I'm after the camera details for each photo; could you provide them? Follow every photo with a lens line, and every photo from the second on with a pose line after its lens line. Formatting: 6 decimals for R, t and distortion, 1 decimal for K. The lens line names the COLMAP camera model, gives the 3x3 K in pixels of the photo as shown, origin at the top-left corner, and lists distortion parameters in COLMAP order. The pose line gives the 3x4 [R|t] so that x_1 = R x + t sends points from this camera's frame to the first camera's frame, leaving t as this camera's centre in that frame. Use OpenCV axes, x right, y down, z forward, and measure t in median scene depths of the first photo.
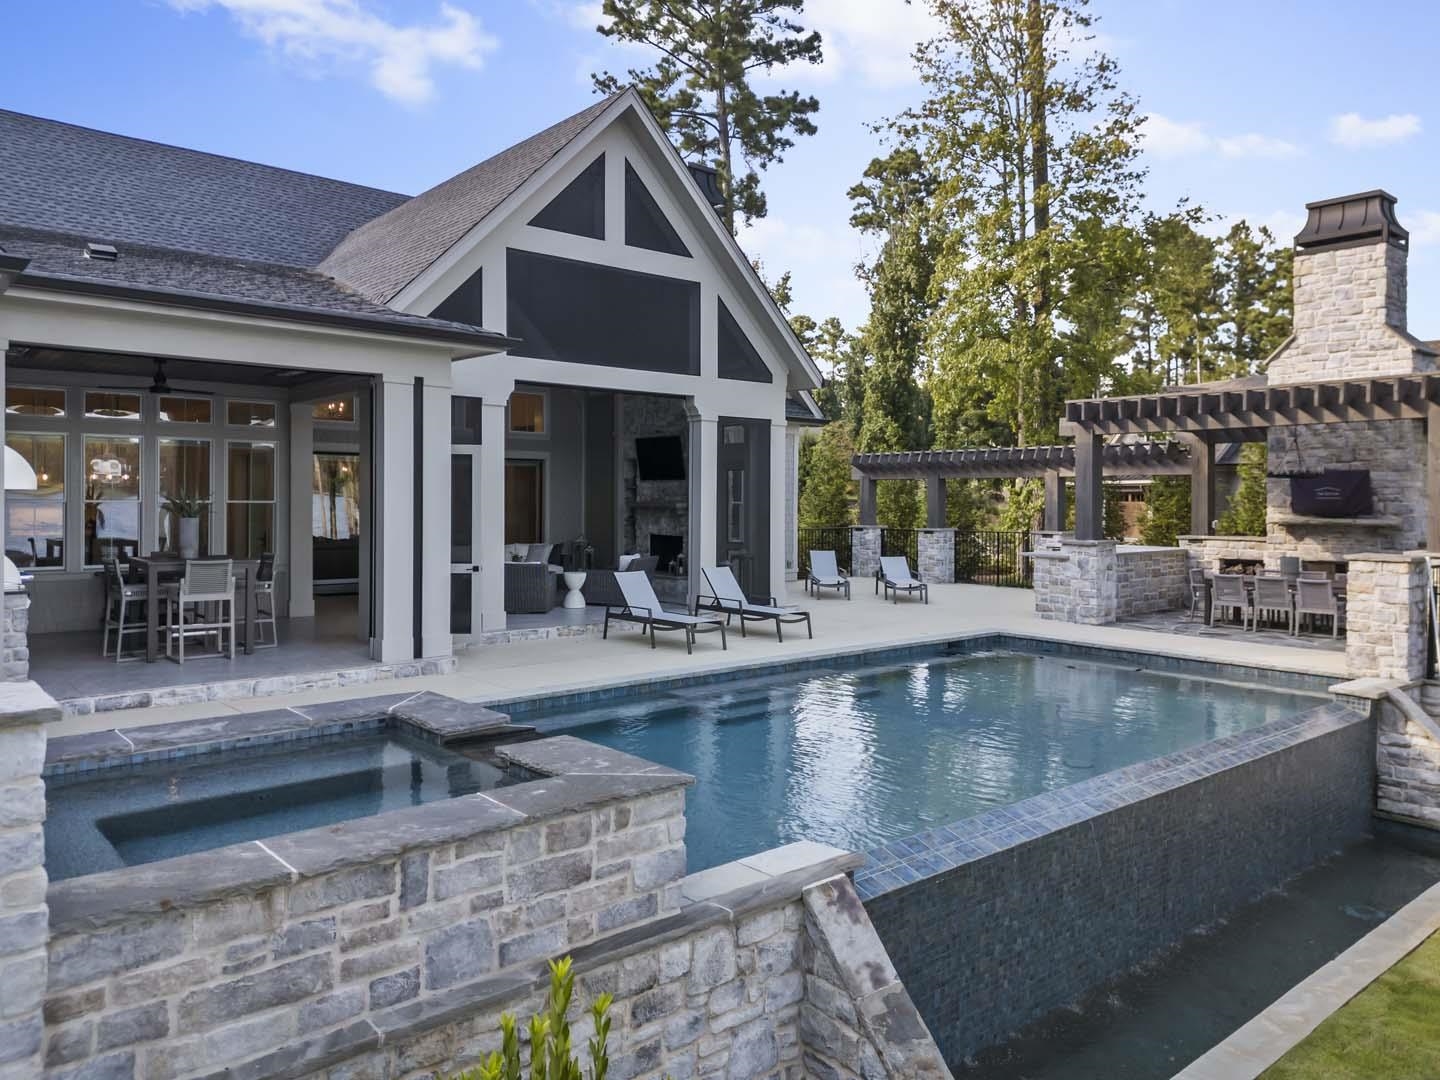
lens RADIAL K [[1031.2, 0, 725.2], [0, 1031.2, 508.3], [0, 0, 1]] dist [0.060179, -0.055747]
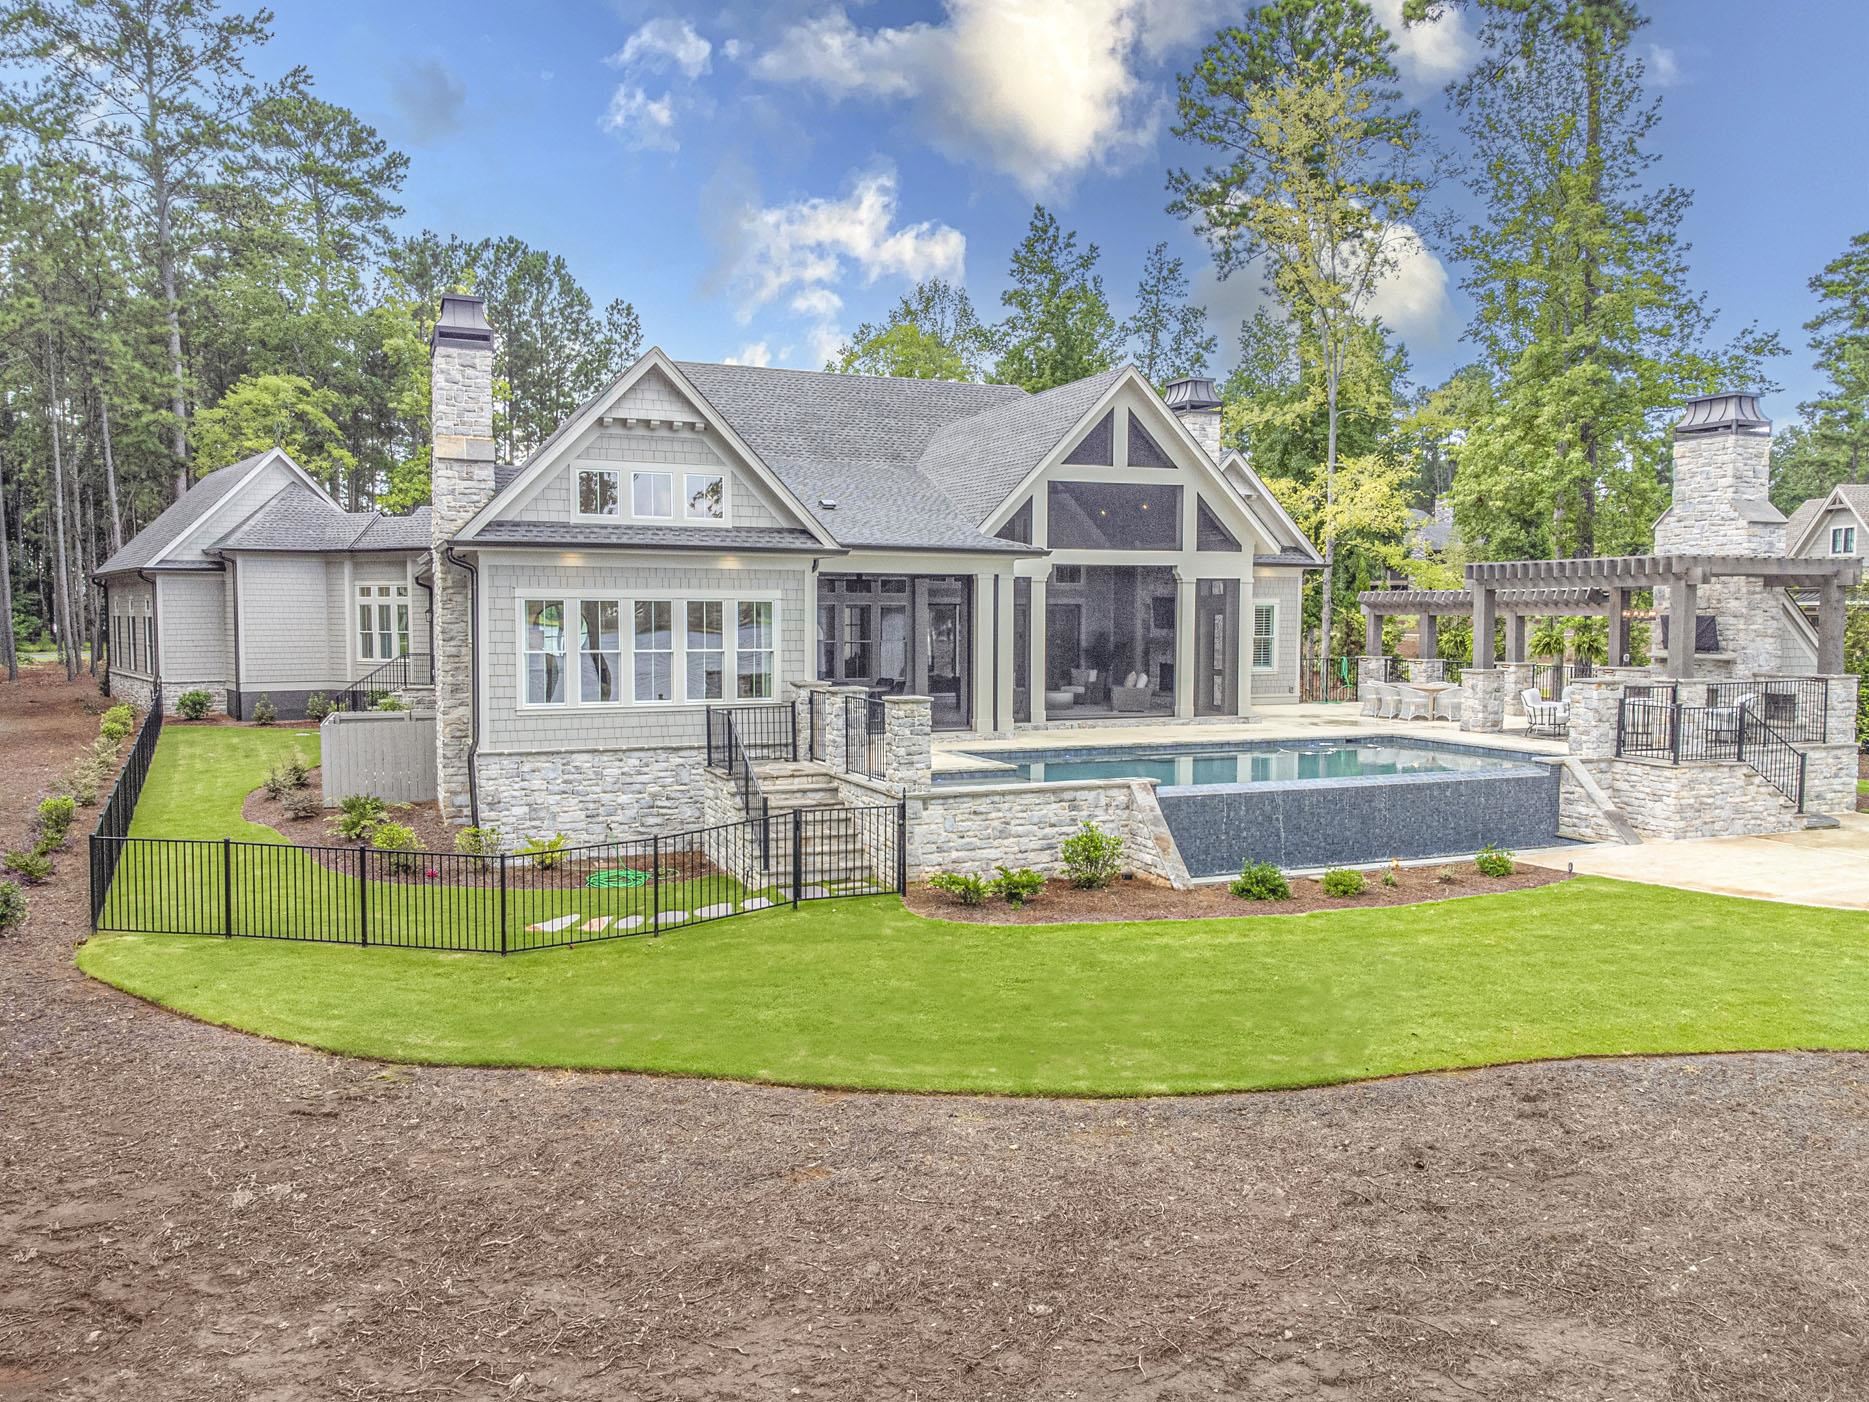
lens RADIAL K [[1434.2, 0, 934.5], [0, 1434.2, 701.0], [0, 0, 1]] dist [0.008850, 0.003060]
pose [[0.952200, 0.014079, -0.305150, 0.281628], [0.001514, 0.998707, 0.050804, -0.026727], [0.305471, -0.048838, 0.950948, -1.089219]]
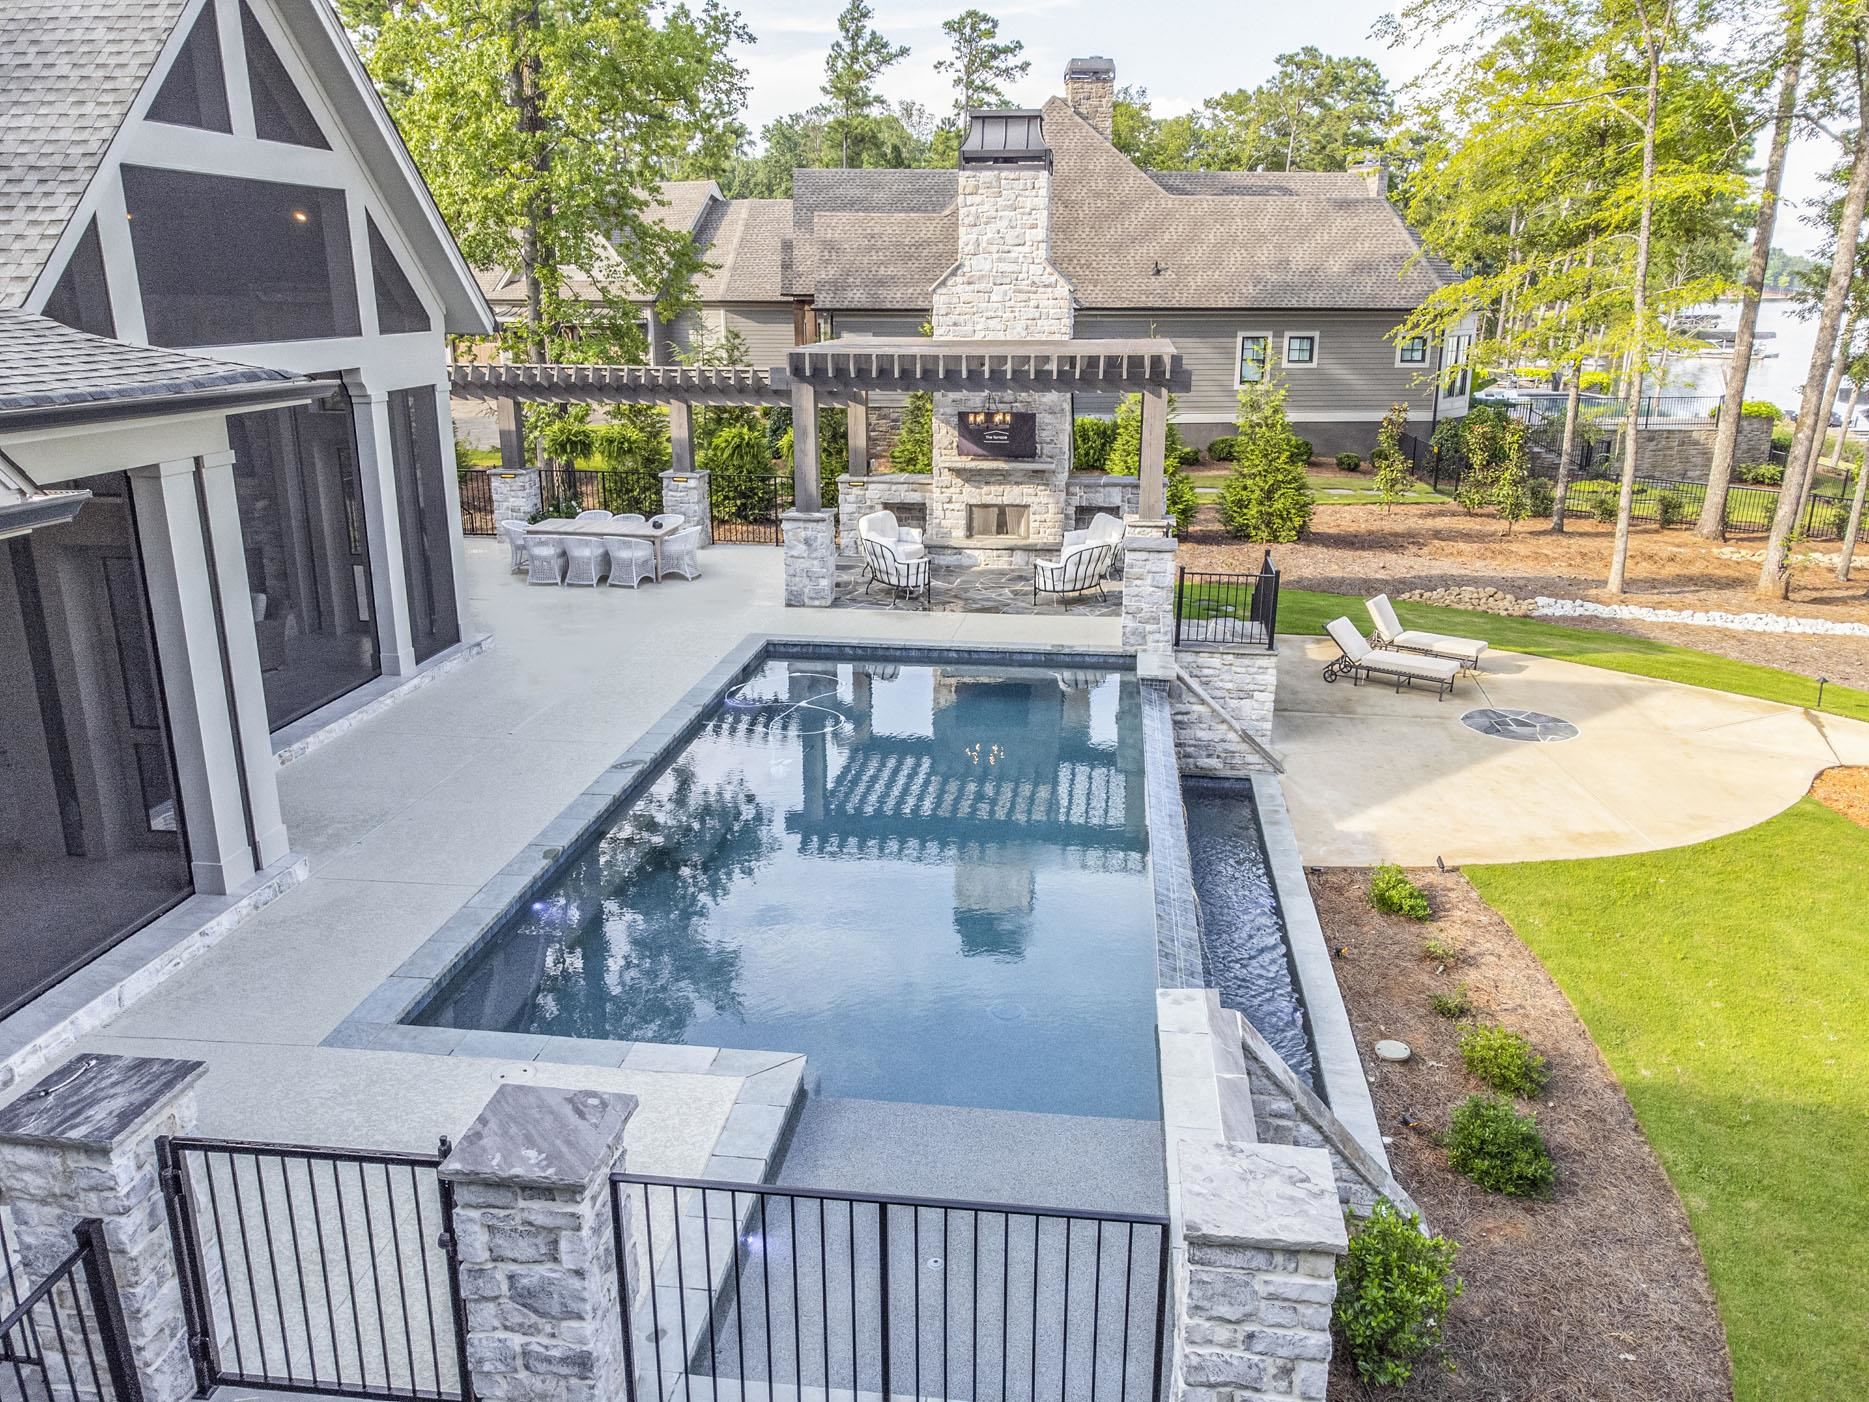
lens RADIAL K [[1400.5, 0, 934.5], [0, 1400.5, 701.0], [0, 0, 1]] dist [0.093866, -0.128651]
pose [[0.741359, -0.196110, 0.641816, -0.430375], [0.007352, 0.958668, 0.284433, -0.178647], [-0.671068, -0.206148, 0.712159, 0.047152]]
